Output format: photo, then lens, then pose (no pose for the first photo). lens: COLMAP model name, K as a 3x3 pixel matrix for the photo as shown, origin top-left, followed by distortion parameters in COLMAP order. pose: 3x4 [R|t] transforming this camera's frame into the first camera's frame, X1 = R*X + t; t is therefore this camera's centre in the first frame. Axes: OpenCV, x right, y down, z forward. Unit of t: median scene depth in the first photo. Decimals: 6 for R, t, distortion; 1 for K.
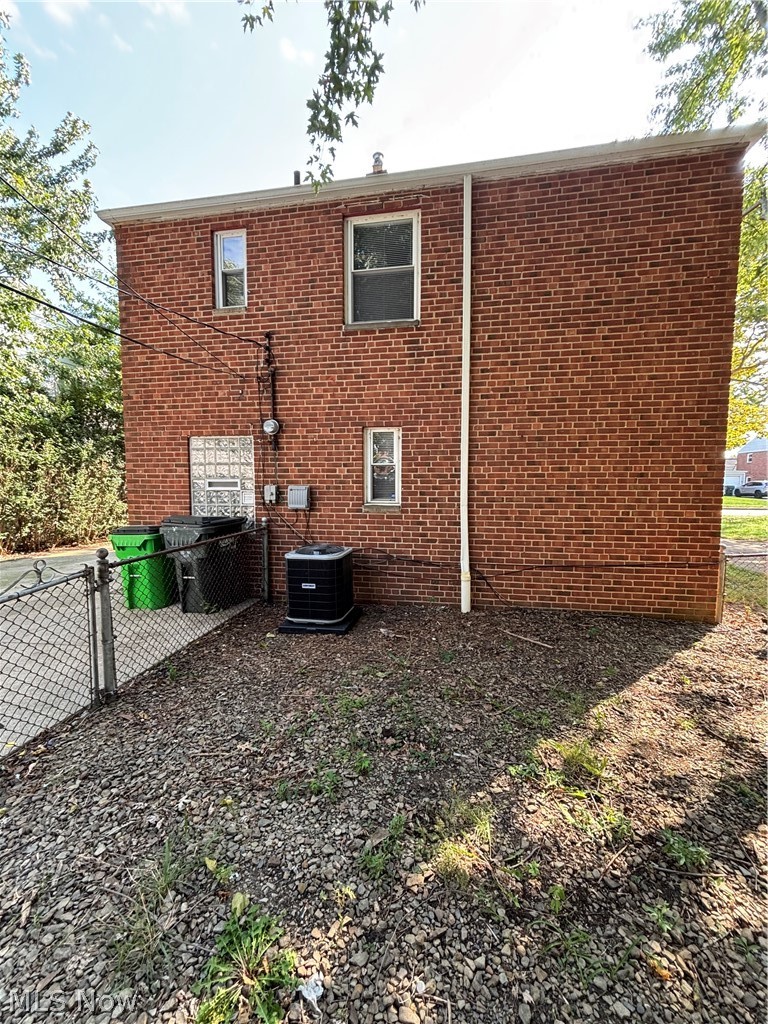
lens RADIAL K [[414.8, 0, 381.0], [0, 414.8, 512.9], [0, 0, 1]] dist [0.012733, -0.000995]
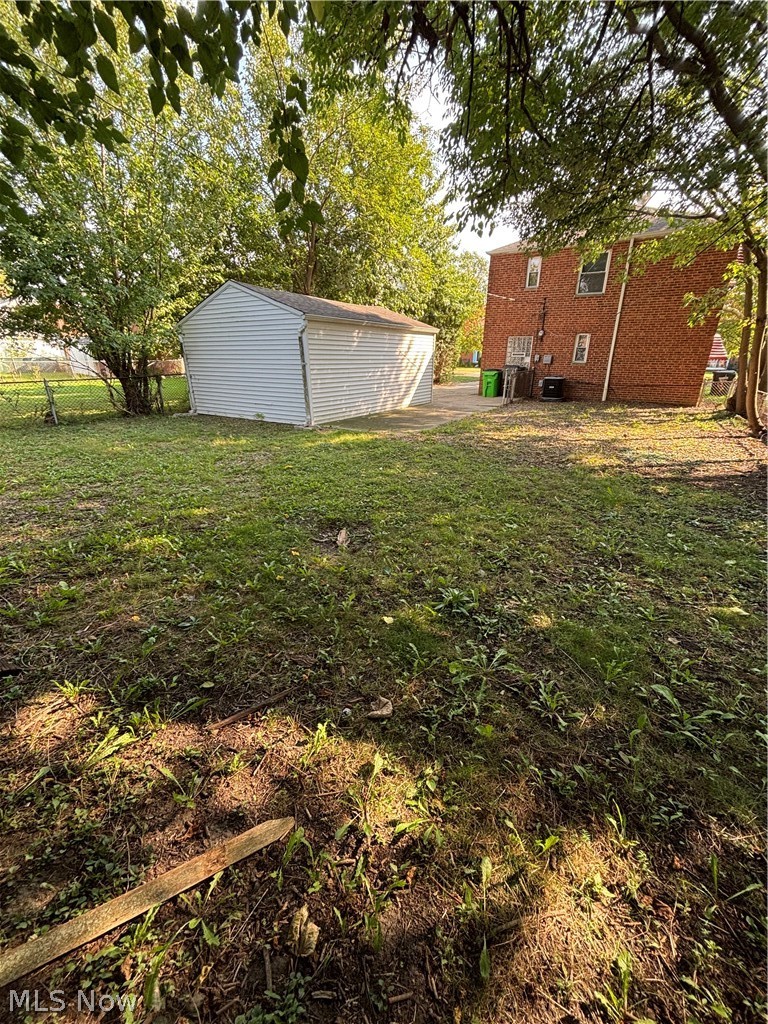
lens RADIAL K [[414.8, 0, 387.9], [0, 414.8, 506.8], [0, 0, 1]] dist [0.012733, -0.000995]
pose [[0.930740, 0.134585, -0.340013, -0.109510], [-0.032438, 0.956531, 0.289821, 0.141387], [0.364239, -0.258719, 0.894648, -2.292217]]
